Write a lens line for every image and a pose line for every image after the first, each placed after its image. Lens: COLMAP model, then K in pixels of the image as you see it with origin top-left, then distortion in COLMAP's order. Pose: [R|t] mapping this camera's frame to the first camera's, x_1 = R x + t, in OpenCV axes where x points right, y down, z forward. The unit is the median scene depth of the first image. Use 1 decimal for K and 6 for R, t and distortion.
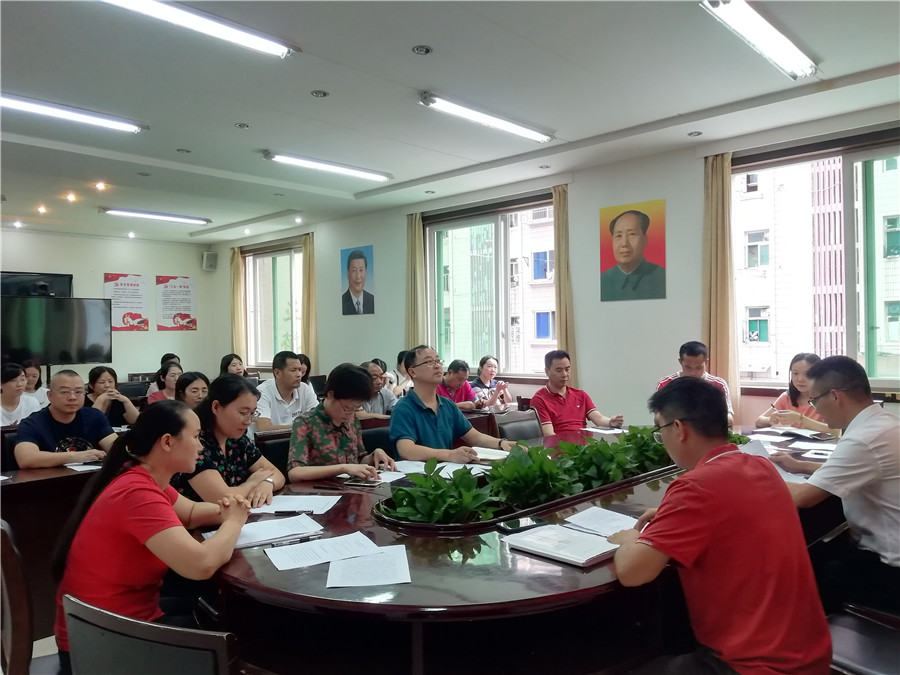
lens RADIAL K [[694.6, 0, 444.6], [0, 694.6, 333.5], [0, 0, 1]] dist [-0.009595, -0.001497]
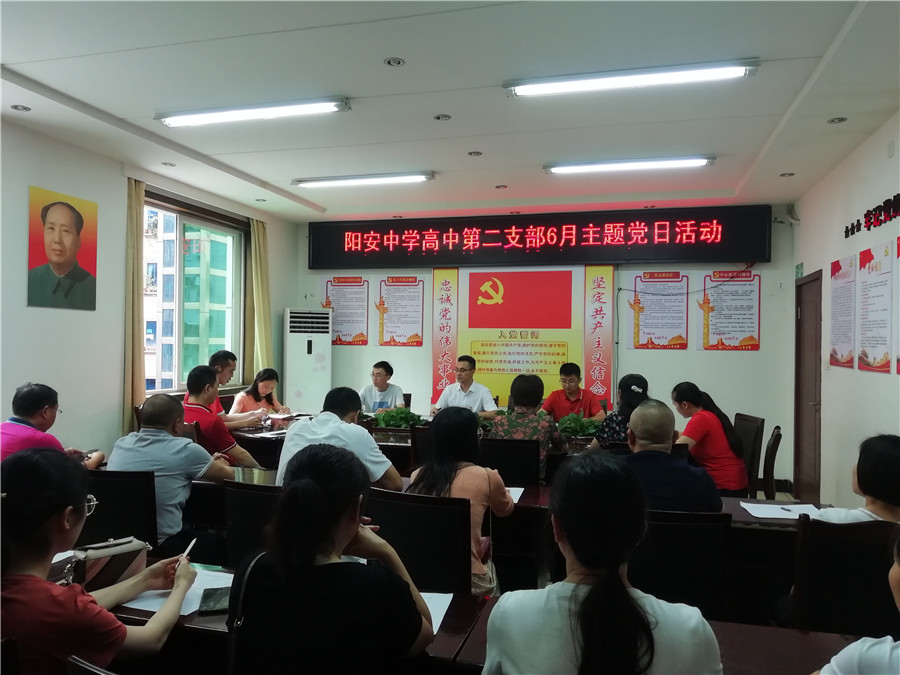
lens RADIAL K [[694.6, 0, 449.0], [0, 694.6, 340.8], [0, 0, 1]] dist [-0.009595, -0.001497]
pose [[-0.492917, 0.020199, 0.869842, -0.672539], [0.001624, 0.999750, -0.022295, 0.010390], [-0.870075, -0.009577, -0.492827, 0.977345]]
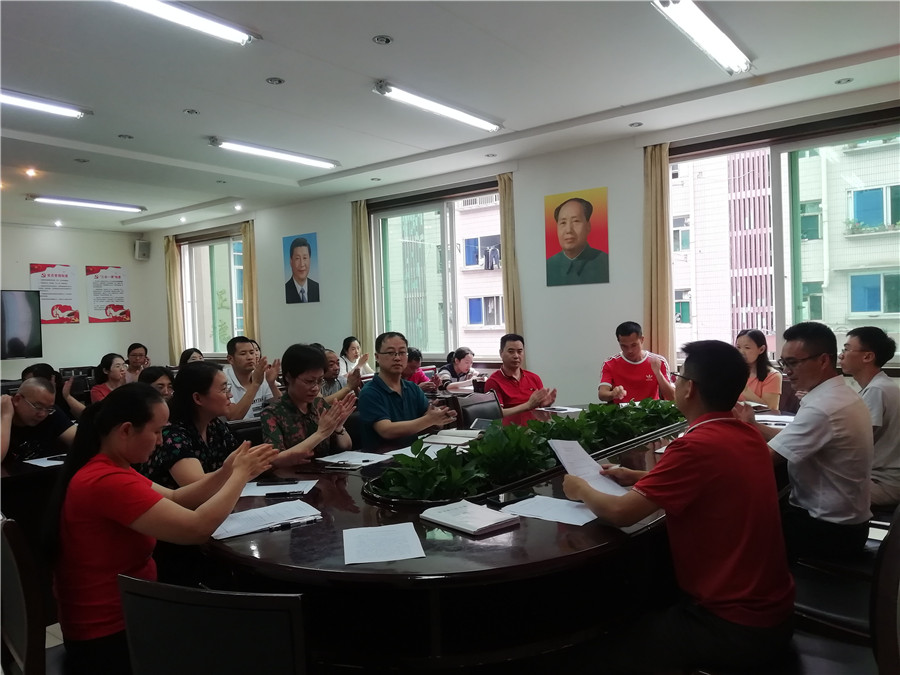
lens RADIAL K [[694.6, 0, 447.8], [0, 694.6, 340.1], [0, 0, 1]] dist [-0.009595, -0.001497]
pose [[0.994471, -0.021104, 0.102873, -0.029910], [0.018127, 0.999392, 0.029789, 0.000161], [-0.103439, -0.027759, 0.994248, -0.015859]]
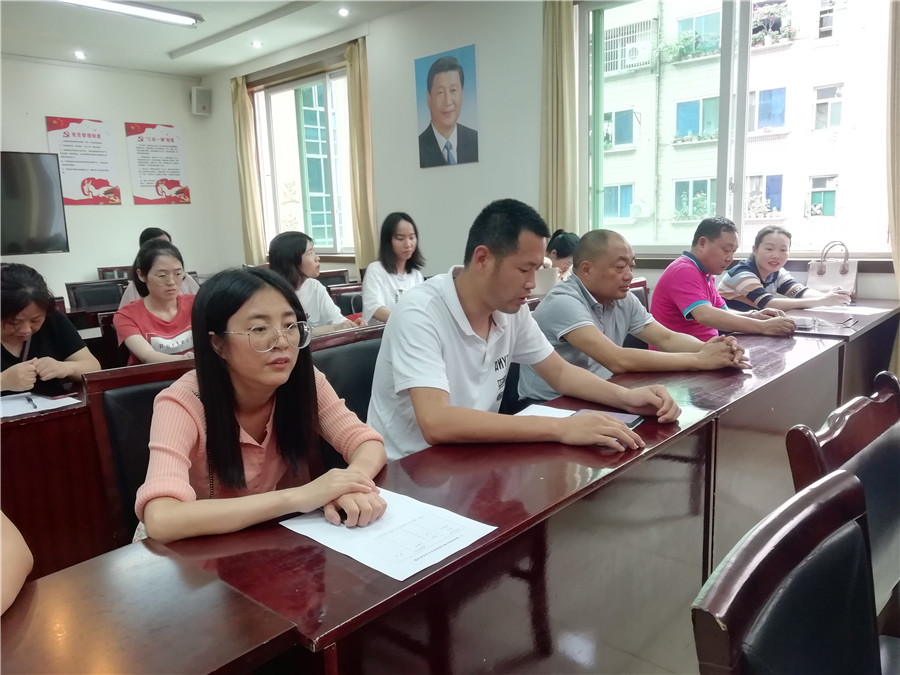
lens RADIAL K [[694.6, 0, 437.8], [0, 694.6, 340.7], [0, 0, 1]] dist [-0.009595, -0.001497]
pose [[0.999742, -0.022685, 0.001239, -0.194243], [0.022140, 0.985052, 0.170827, 0.030521], [-0.005095, -0.170755, 0.985300, 0.494464]]
